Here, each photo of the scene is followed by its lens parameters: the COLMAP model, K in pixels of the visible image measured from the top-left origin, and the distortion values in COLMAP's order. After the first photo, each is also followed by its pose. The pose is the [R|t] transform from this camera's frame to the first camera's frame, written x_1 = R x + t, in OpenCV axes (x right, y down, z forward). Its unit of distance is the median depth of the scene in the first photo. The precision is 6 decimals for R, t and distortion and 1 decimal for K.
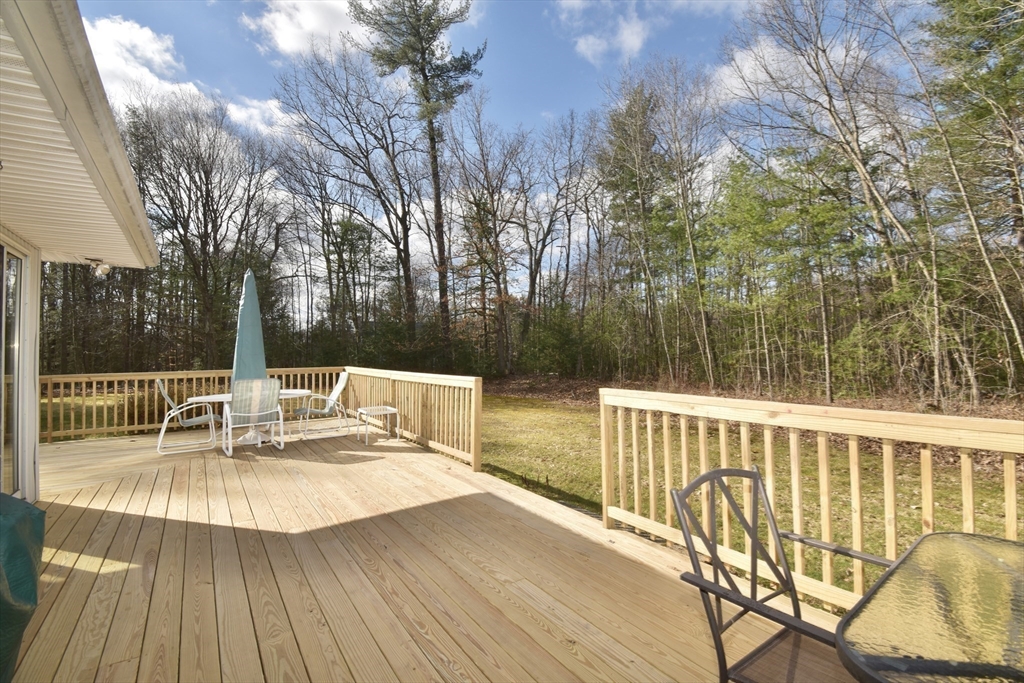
lens RADIAL K [[454.3, 0, 512.0], [0, 454.3, 341.5], [0, 0, 1]] dist [0.001579, -0.011801]
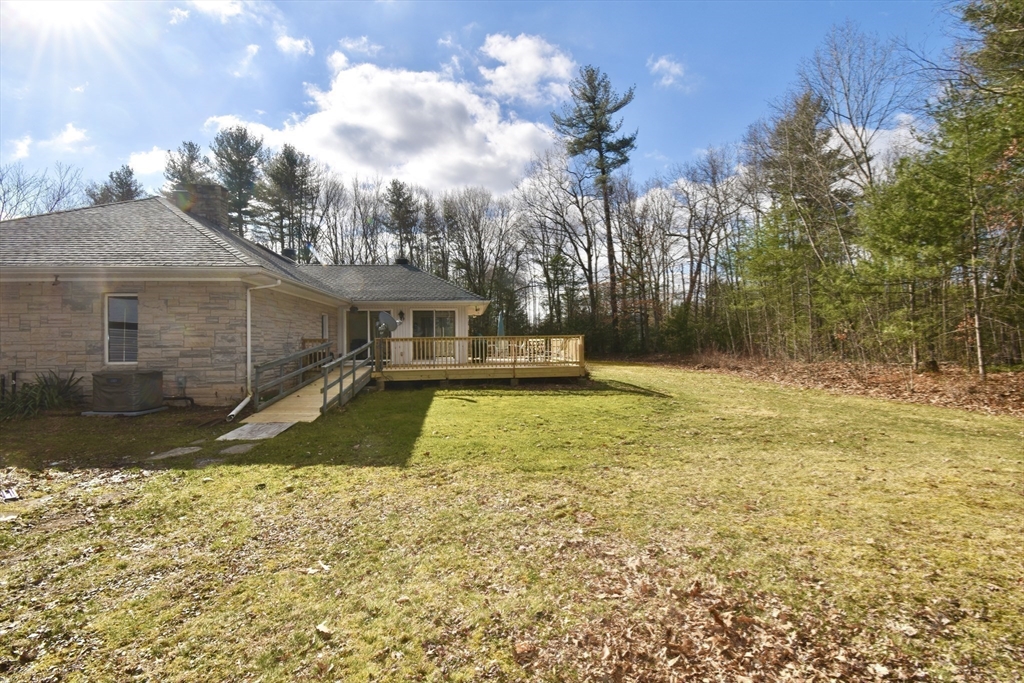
lens RADIAL K [[454.3, 0, 512.0], [0, 454.3, 341.5], [0, 0, 1]] dist [0.001579, -0.011801]
pose [[0.874102, 0.015817, -0.485485, 0.279062], [-0.002666, 0.999611, 0.027767, -0.001619], [0.485735, -0.022977, 0.873804, -0.457994]]
